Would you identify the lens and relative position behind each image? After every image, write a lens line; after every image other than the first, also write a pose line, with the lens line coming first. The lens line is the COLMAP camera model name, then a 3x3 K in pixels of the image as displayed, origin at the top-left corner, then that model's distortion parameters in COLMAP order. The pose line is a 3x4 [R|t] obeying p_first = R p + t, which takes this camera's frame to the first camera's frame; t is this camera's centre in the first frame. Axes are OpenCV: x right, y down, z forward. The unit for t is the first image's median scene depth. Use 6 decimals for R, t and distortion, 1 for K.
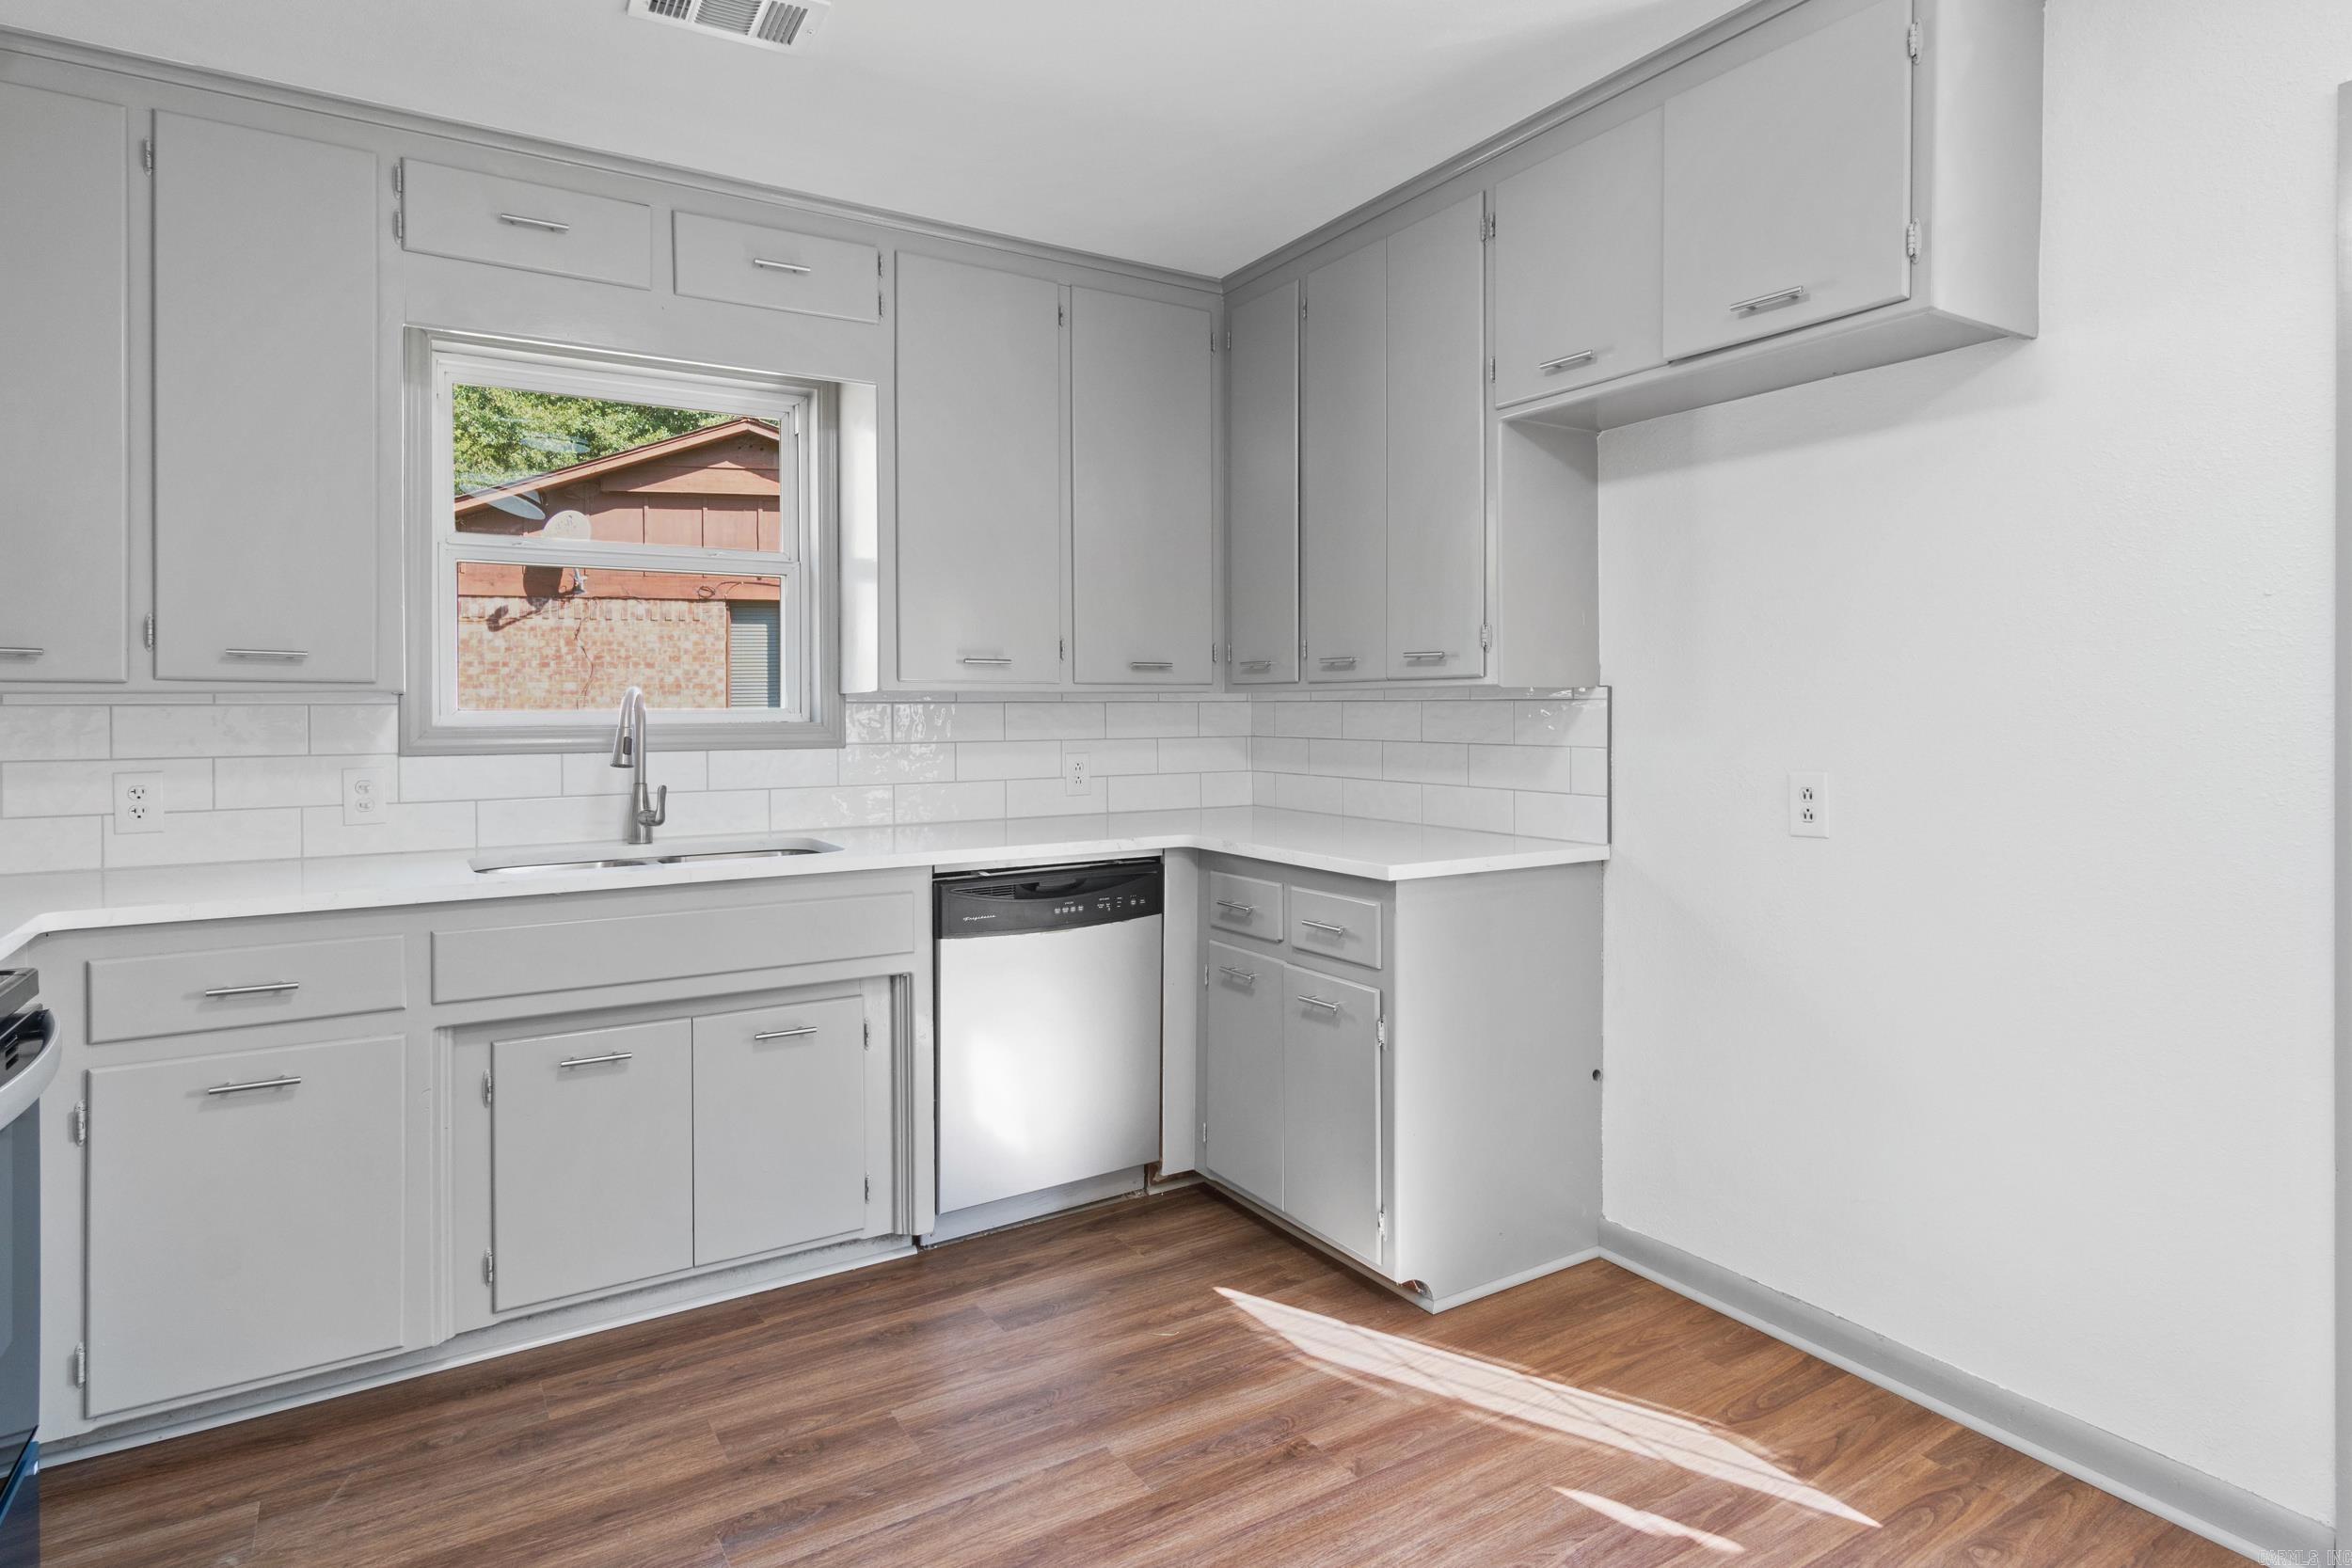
lens RADIAL K [[1254.1, 0, 1164.9], [0, 1254.1, 748.9], [0, 0, 1]] dist [0.005641, 0.001744]
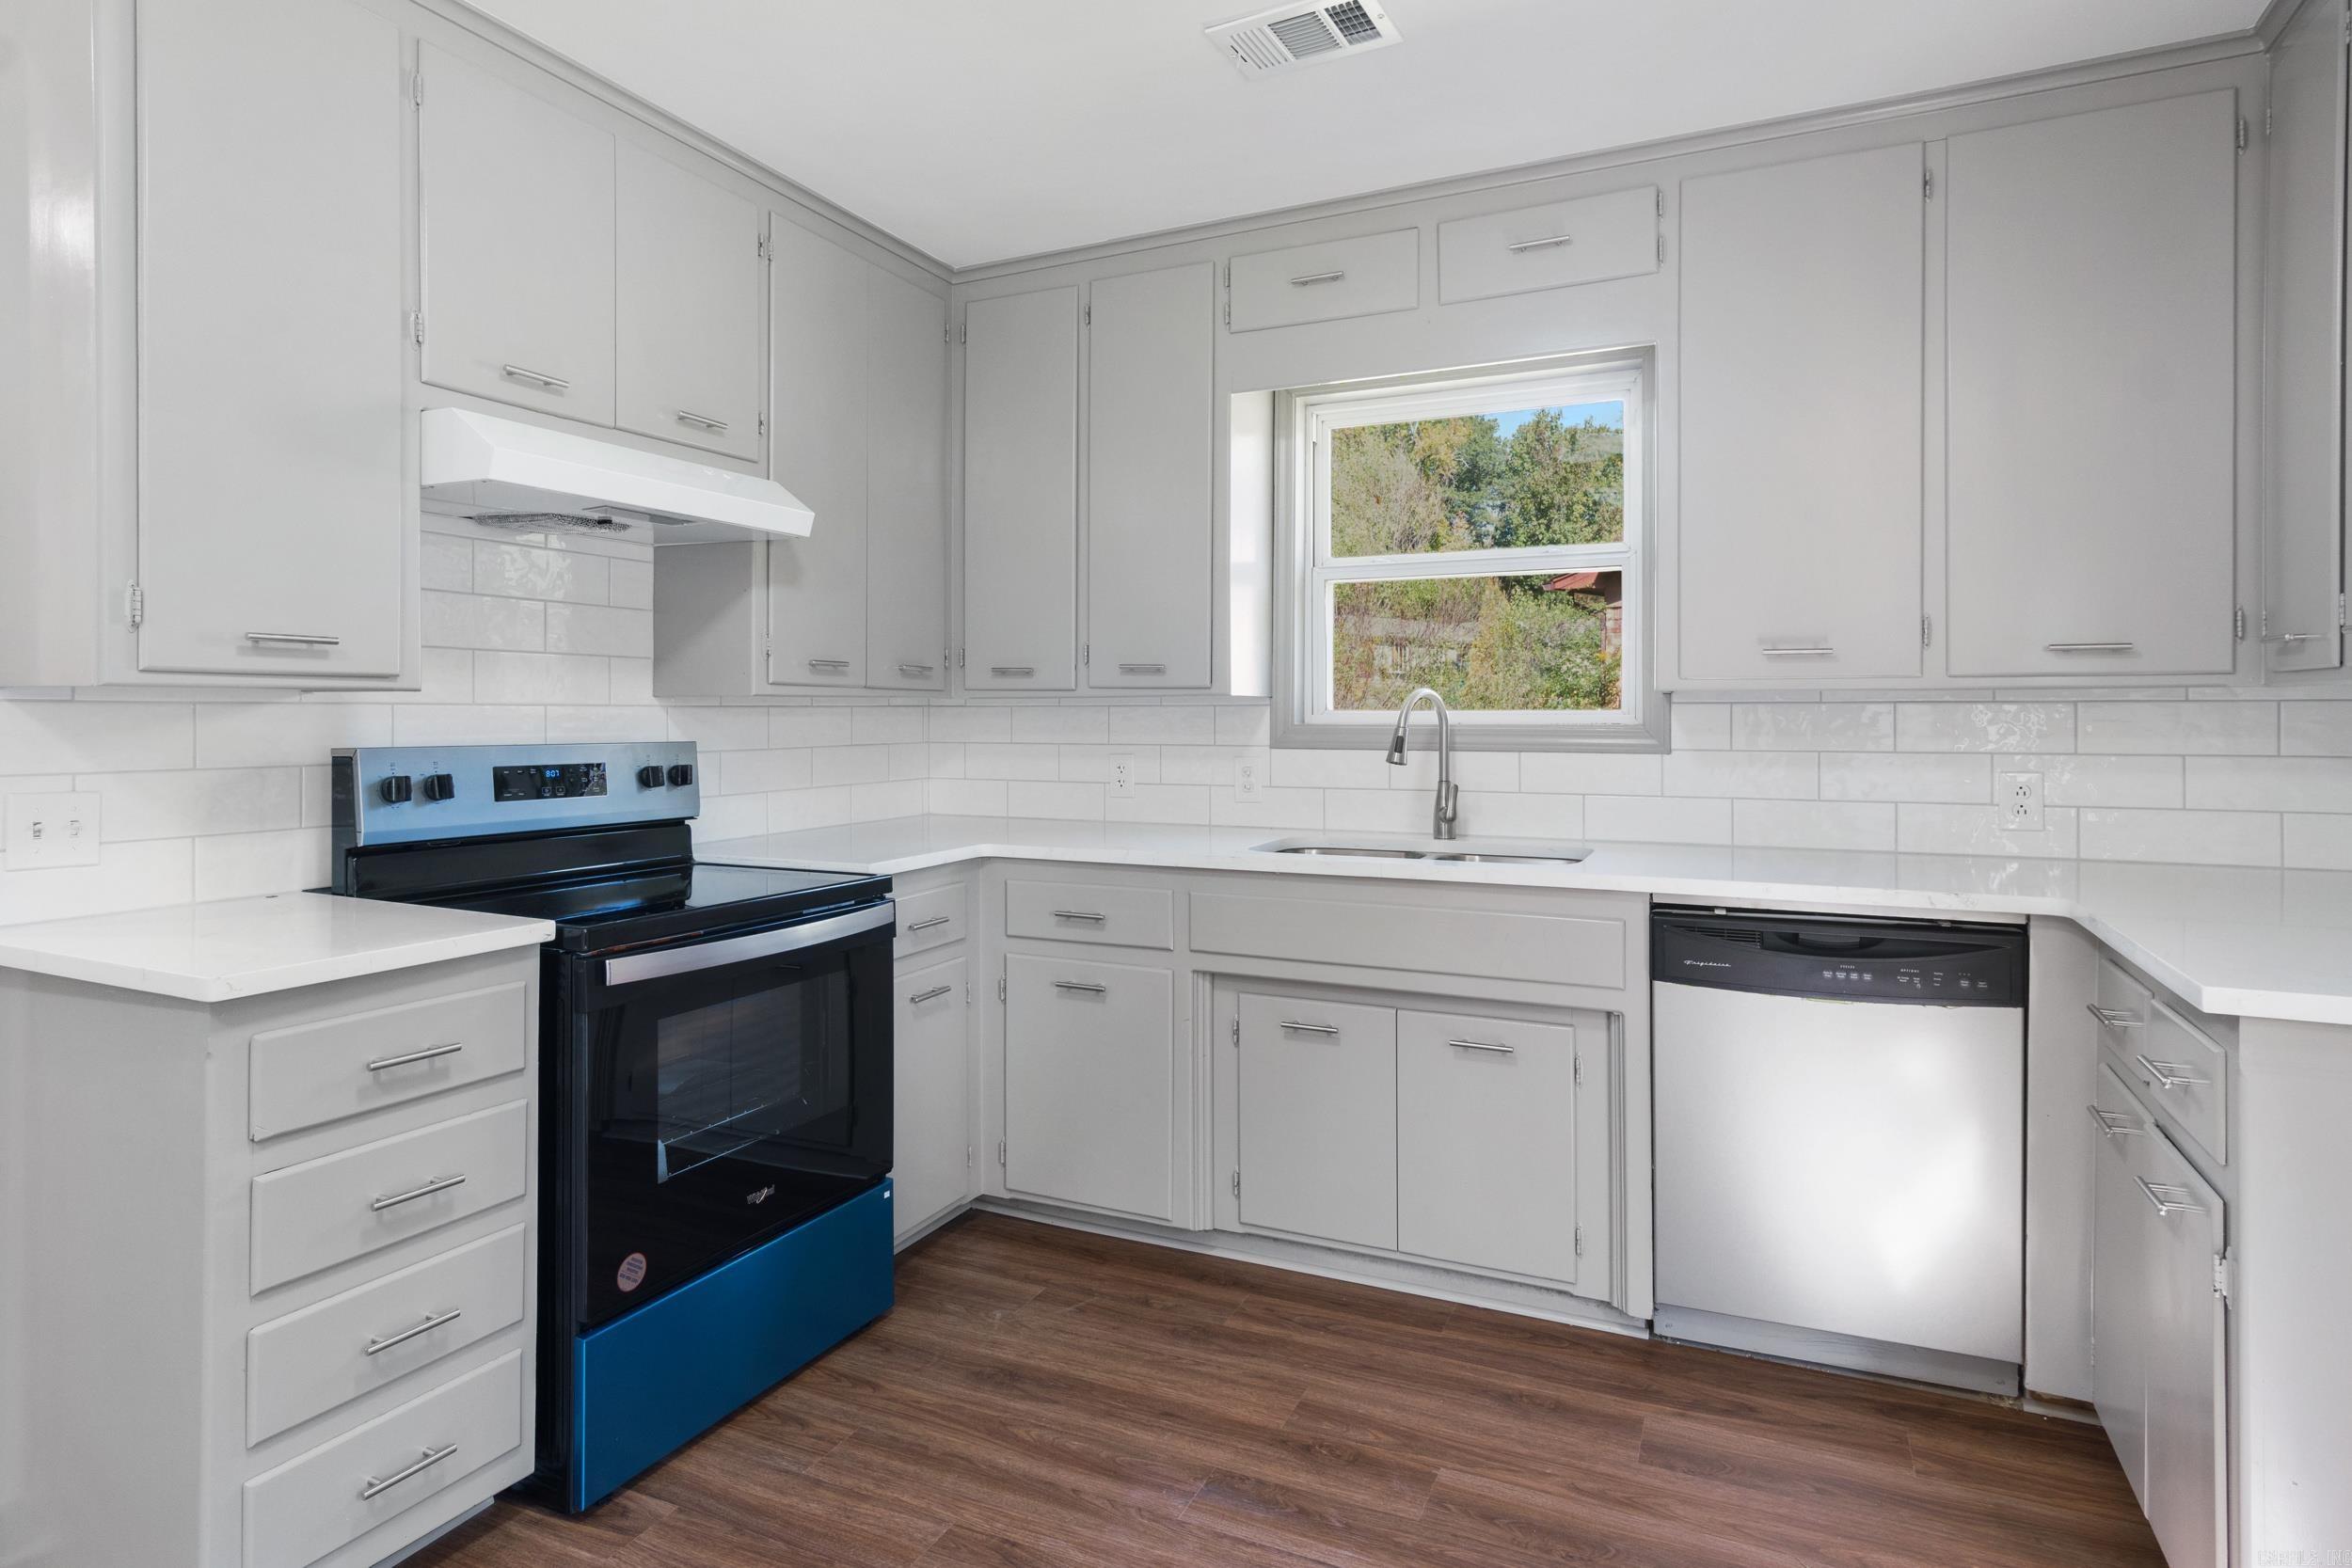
lens RADIAL K [[1260.3, 0, 1175.6], [0, 1260.3, 747.0], [0, 0, 1]] dist [0.007244, 0.002323]
pose [[0.556725, 0.028884, -0.830194, 0.386596], [-0.027409, 0.999490, 0.016394, -0.013828], [0.830244, 0.013628, 0.557233, 0.275844]]
